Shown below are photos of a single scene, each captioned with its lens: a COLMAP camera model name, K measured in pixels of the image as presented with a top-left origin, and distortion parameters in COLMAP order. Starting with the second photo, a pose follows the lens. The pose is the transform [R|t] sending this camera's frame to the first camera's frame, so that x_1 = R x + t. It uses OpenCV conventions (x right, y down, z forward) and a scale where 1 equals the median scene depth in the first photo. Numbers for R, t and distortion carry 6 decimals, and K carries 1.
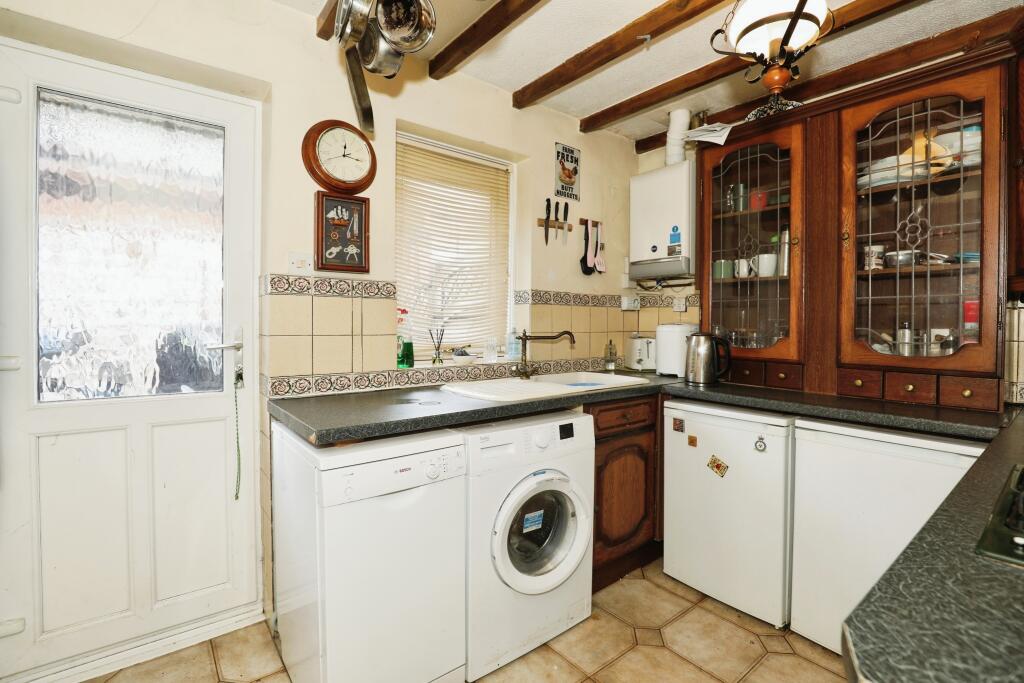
lens RADIAL K [[478.5, 0, 515.1], [0, 478.5, 335.1], [0, 0, 1]] dist [-0.039199, 0.002976]
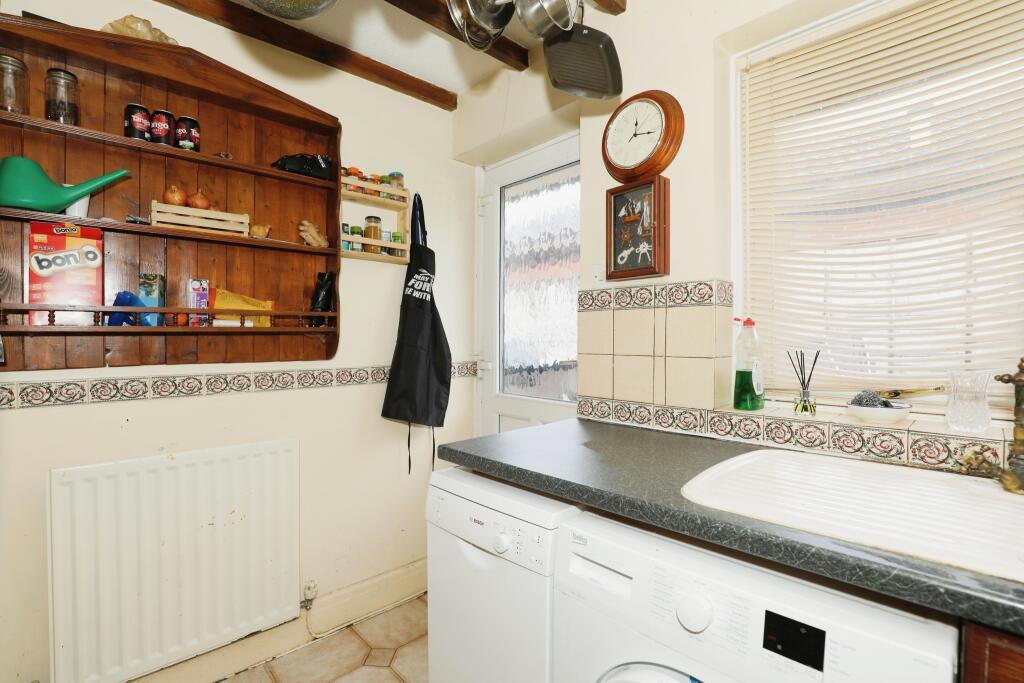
lens RADIAL K [[478.5, 0, 514.2], [0, 478.5, 340.8], [0, 0, 1]] dist [-0.039199, 0.002976]
pose [[0.076422, 0.007772, -0.997045, 0.434633], [-0.018091, 0.999816, 0.006407, -0.026856], [0.996911, 0.017548, 0.076548, 0.731380]]
